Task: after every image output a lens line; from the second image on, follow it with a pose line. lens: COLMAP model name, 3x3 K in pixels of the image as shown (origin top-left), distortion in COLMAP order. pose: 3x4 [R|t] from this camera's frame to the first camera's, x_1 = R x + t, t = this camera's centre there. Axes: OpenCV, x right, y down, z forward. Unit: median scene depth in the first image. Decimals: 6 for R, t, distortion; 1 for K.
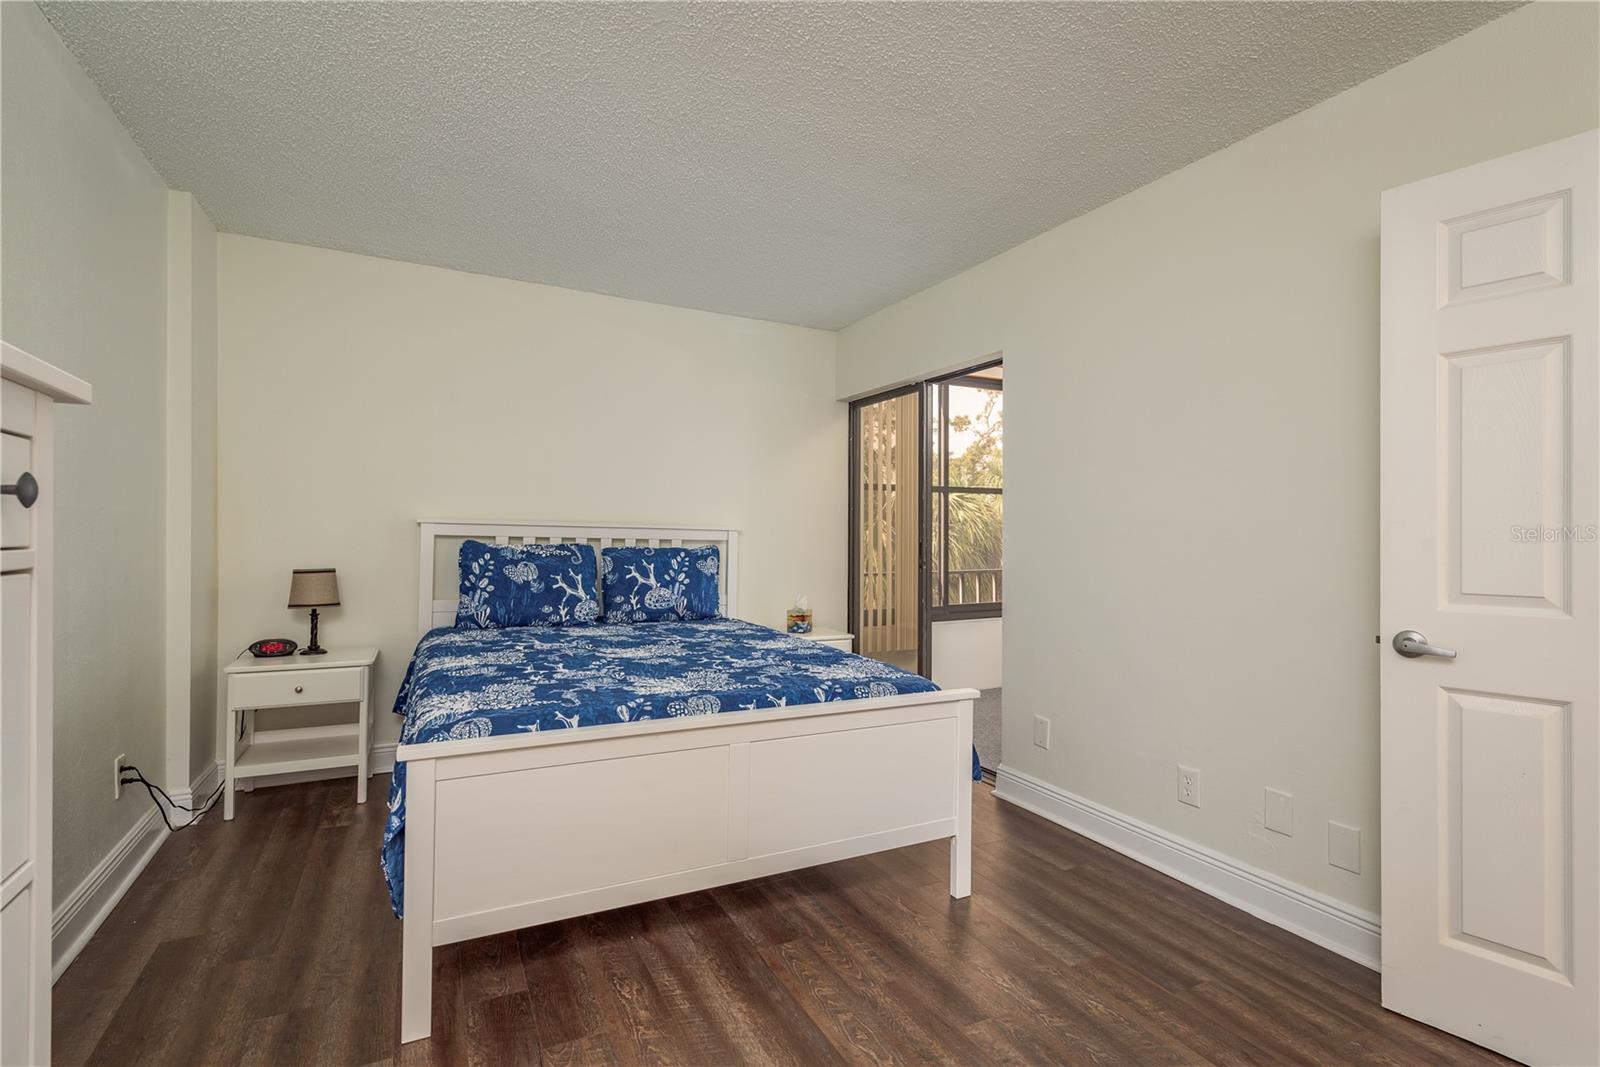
lens RADIAL K [[742.3, 0, 800.0], [0, 742.3, 533.5], [0, 0, 1]] dist [0.012697, -0.000014]
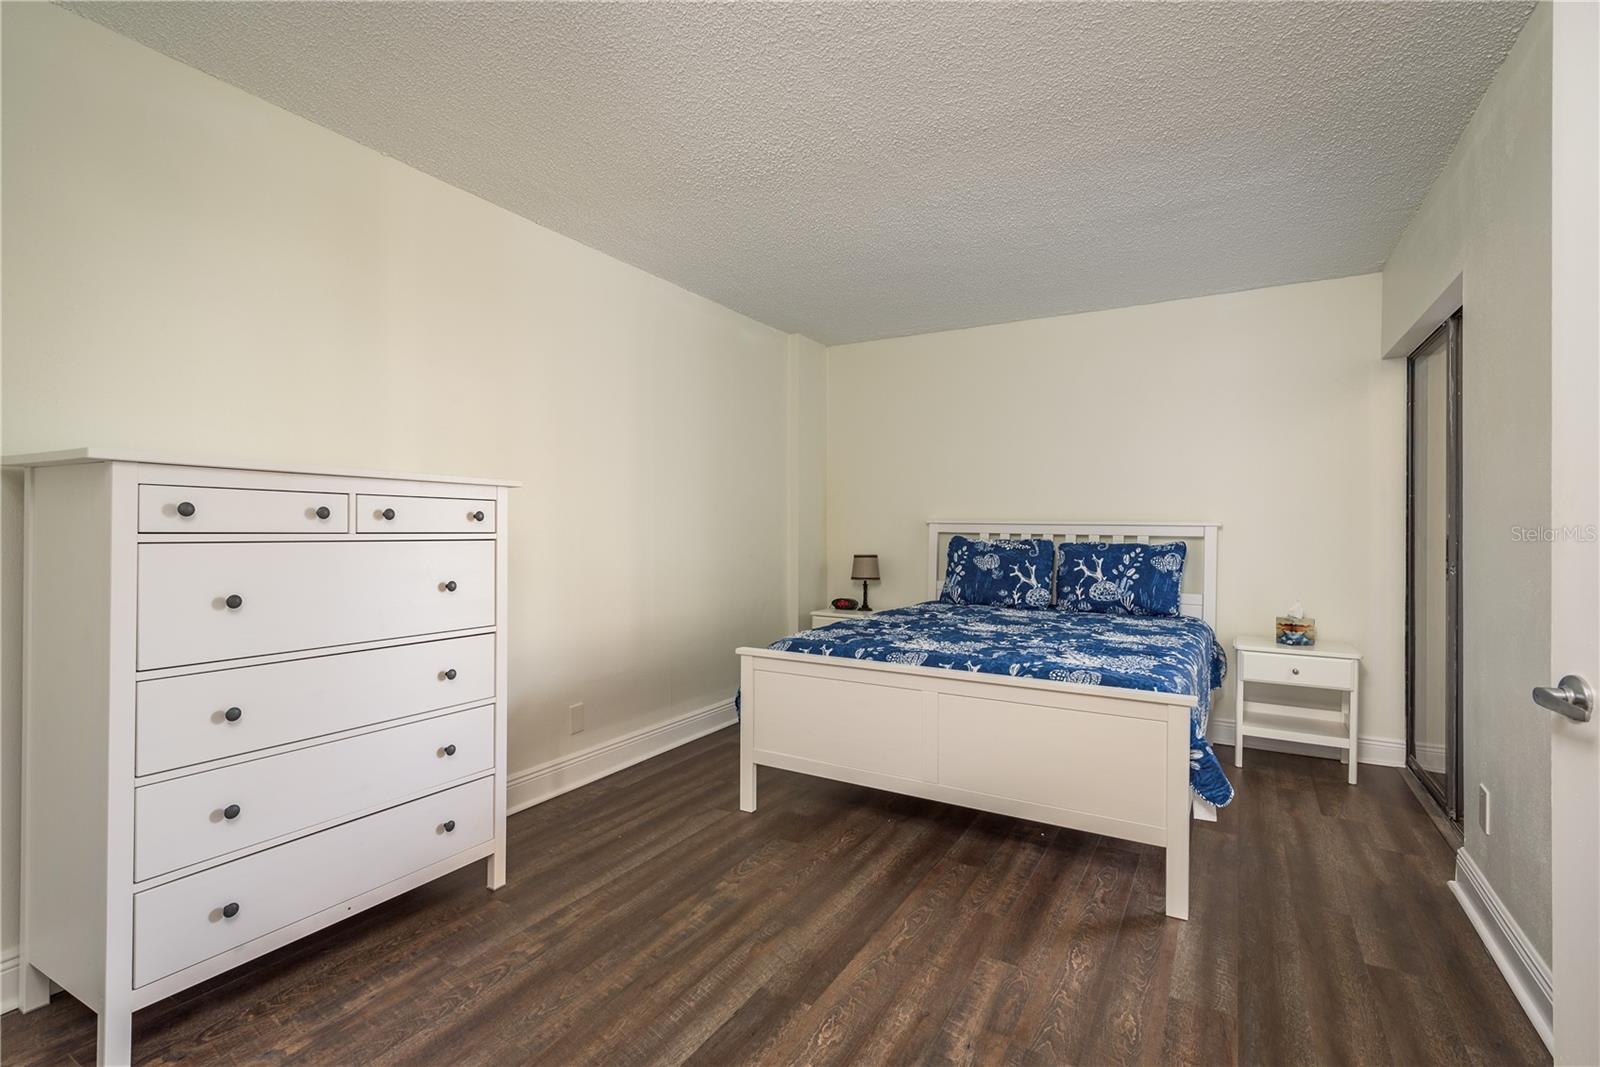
lens RADIAL K [[741.4, 0, 800.0], [0, 741.4, 533.5], [0, 0, 1]] dist [0.000389, -0.000118]
pose [[0.535118, -0.004005, -0.844768, 0.495426], [0.002185, 0.999992, -0.003357, 0.008345], [0.844775, -0.000050, 0.535122, 0.073475]]
